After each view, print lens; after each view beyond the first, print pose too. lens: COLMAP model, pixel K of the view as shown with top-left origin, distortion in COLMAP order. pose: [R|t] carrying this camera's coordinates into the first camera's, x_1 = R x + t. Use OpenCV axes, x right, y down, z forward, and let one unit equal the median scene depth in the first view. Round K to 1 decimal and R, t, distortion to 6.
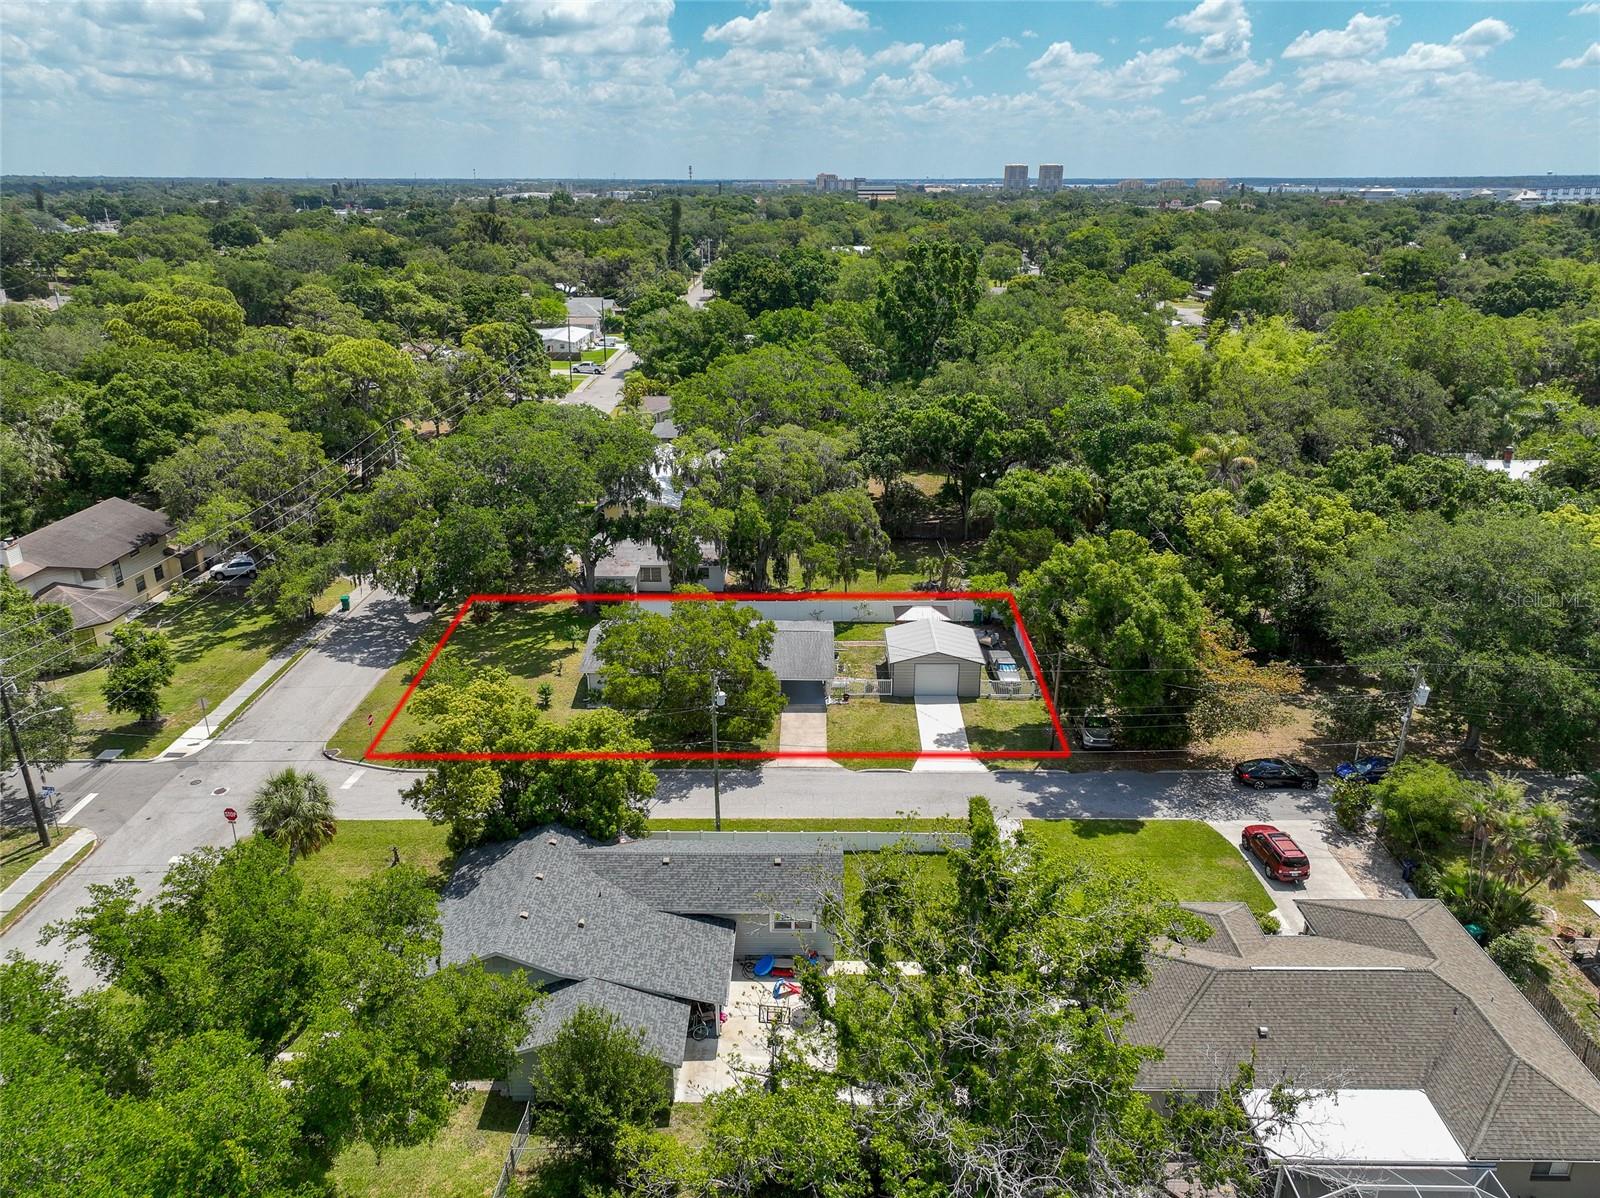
lens RADIAL K [[1151.7, 0, 800.0], [0, 1151.7, 599.0], [0, 0, 1]] dist [0.003440, 0.021670]
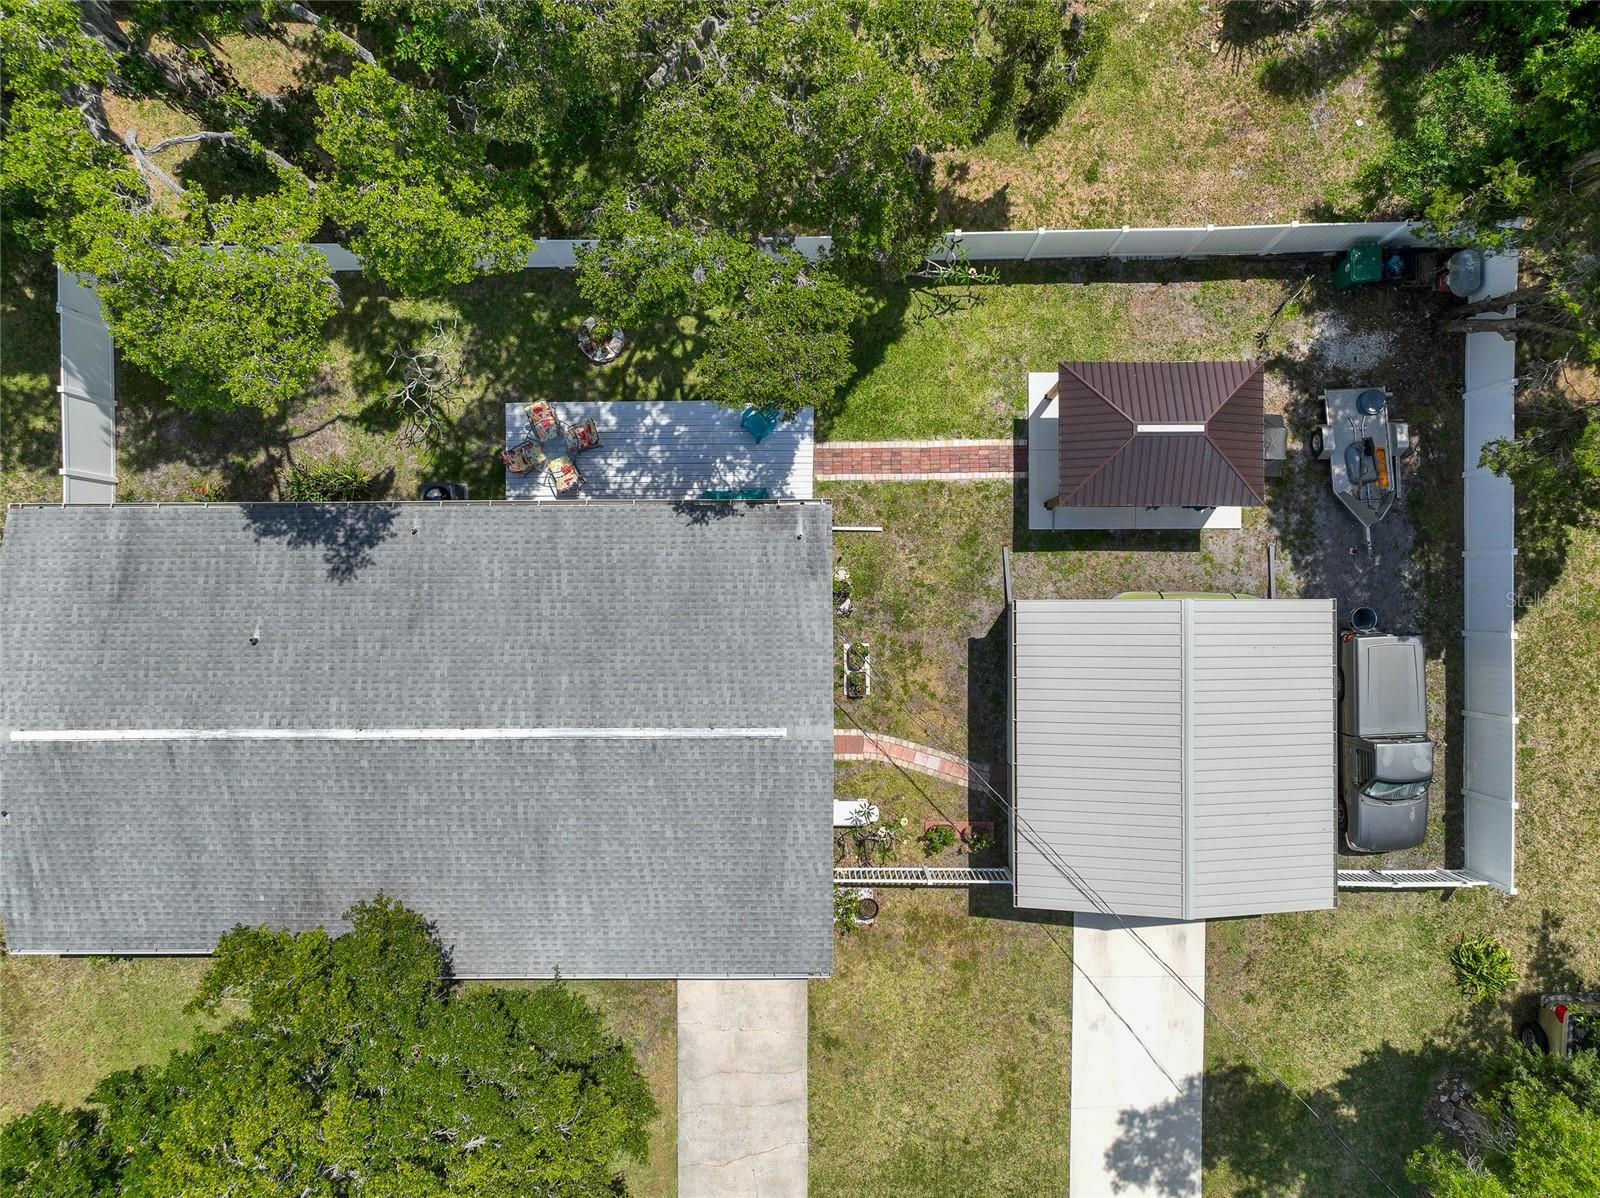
lens RADIAL K [[1151.7, 0, 800.0], [0, 1151.7, 599.0], [0, 0, 1]] dist [0.003440, 0.021670]
pose [[0.999809, -0.016019, -0.011186, 0.020803], [0.015981, 0.341102, 0.939890, -0.207474], [-0.011241, -0.939890, 0.341293, 0.785994]]
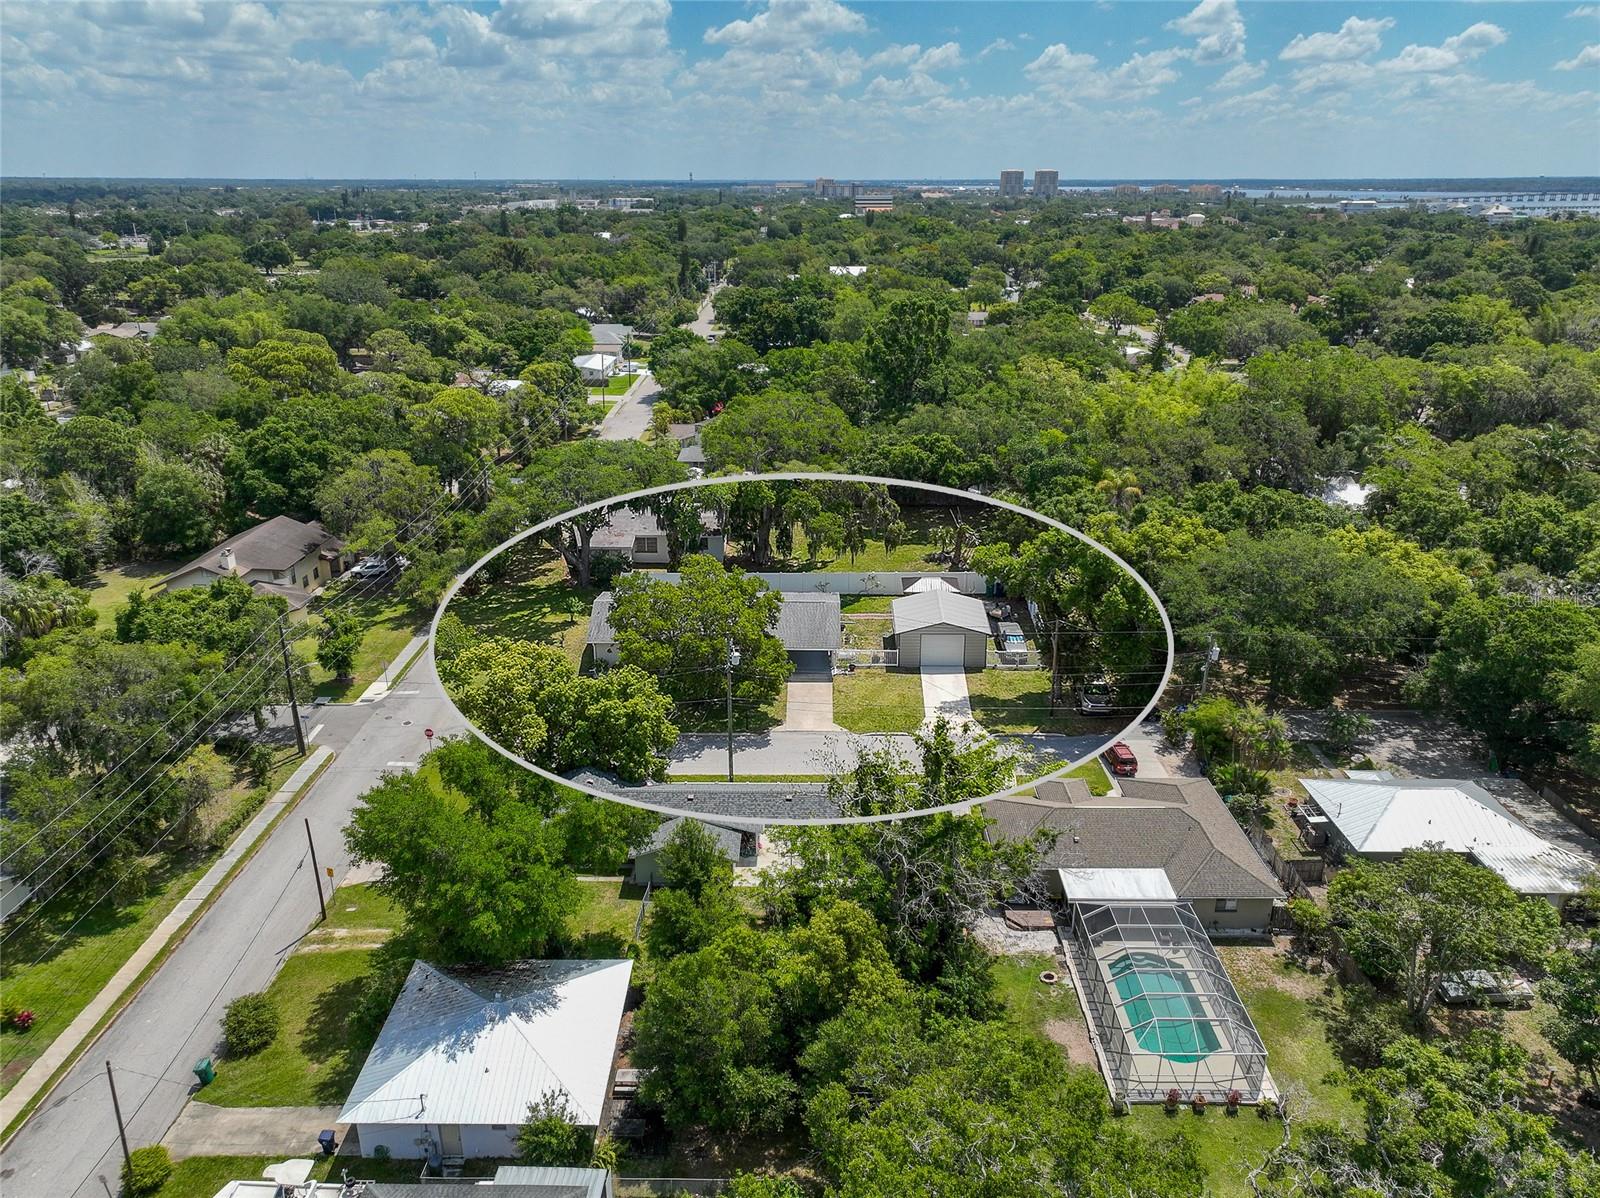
lens RADIAL K [[1151.7, 0, 800.0], [0, 1151.7, 599.0], [0, 0, 1]] dist [0.003440, 0.021670]
pose [[0.999999, -0.000092, 0.001698, -0.006639], [0.000092, 1.000000, 0.000143, 0.006749], [-0.001698, -0.000143, 0.999999, -0.317550]]
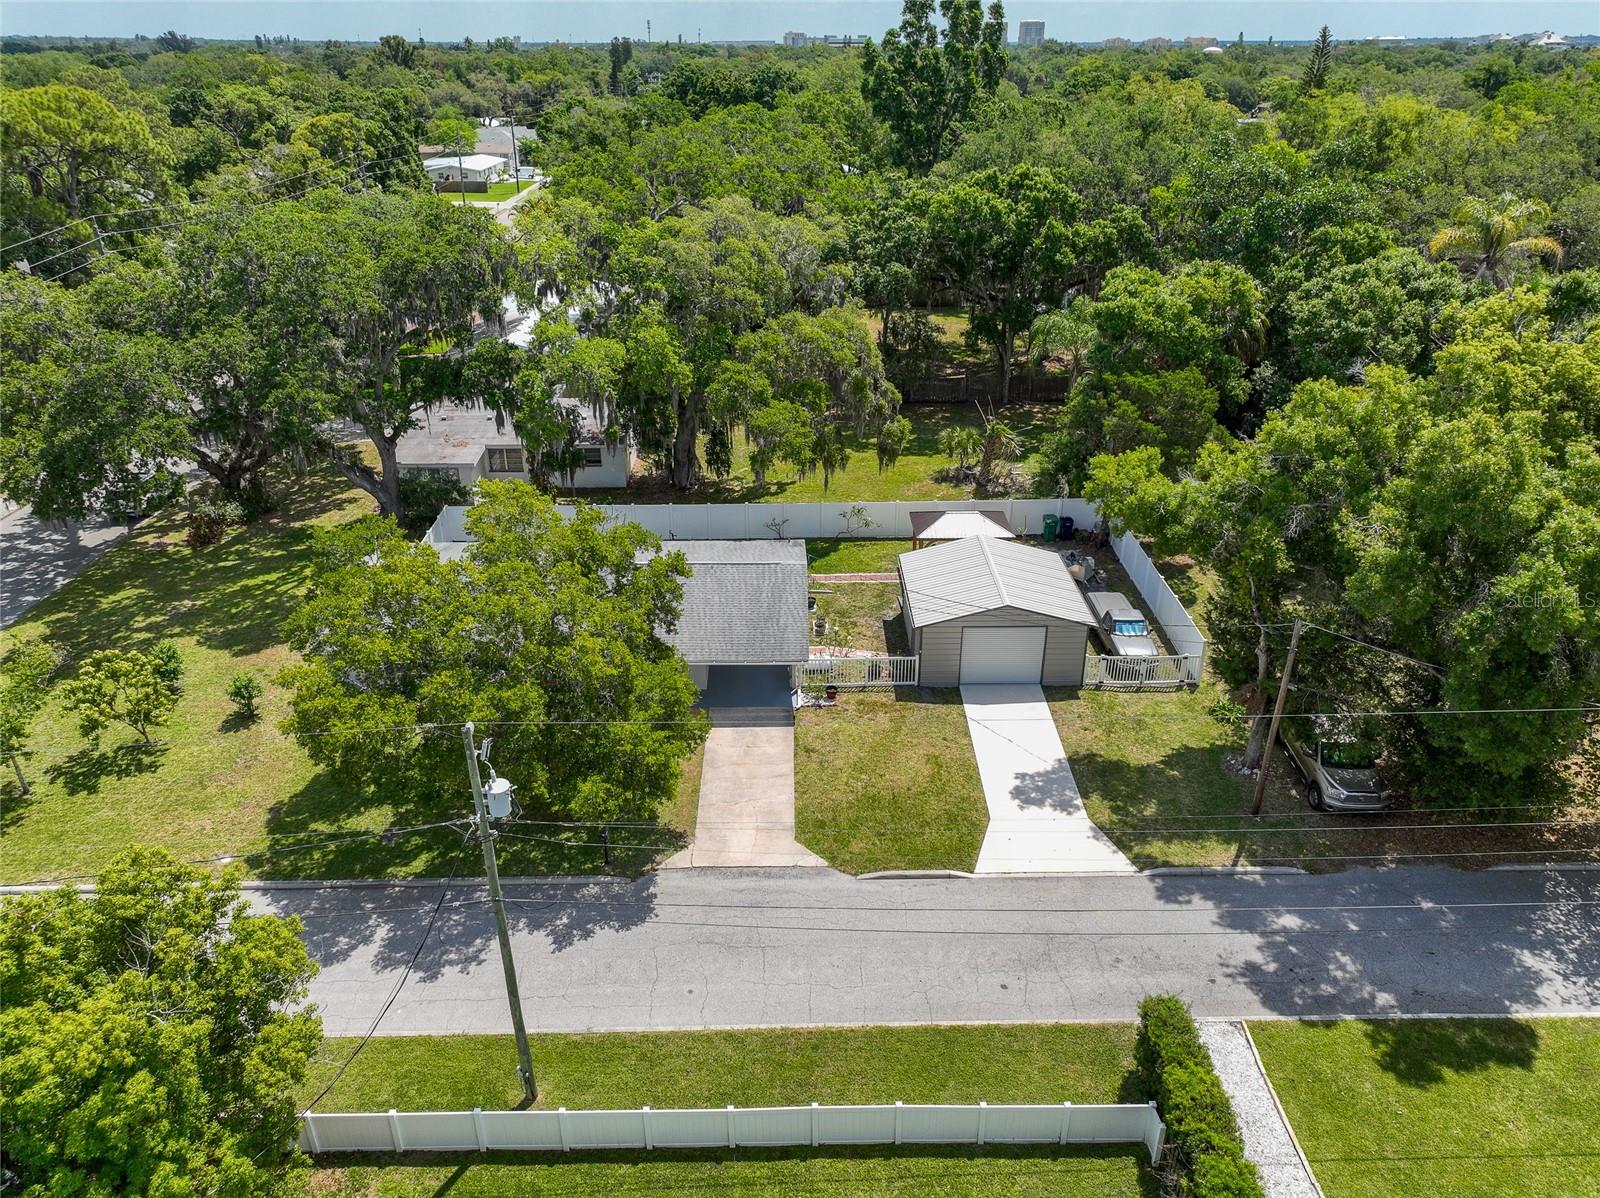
lens RADIAL K [[1151.7, 0, 800.0], [0, 1151.7, 599.0], [0, 0, 1]] dist [0.003440, 0.021670]
pose [[0.999669, -0.011871, 0.022825, 0.011574], [0.009566, 0.995086, 0.098551, -0.006911], [-0.023883, -0.098300, 0.994870, 0.390907]]
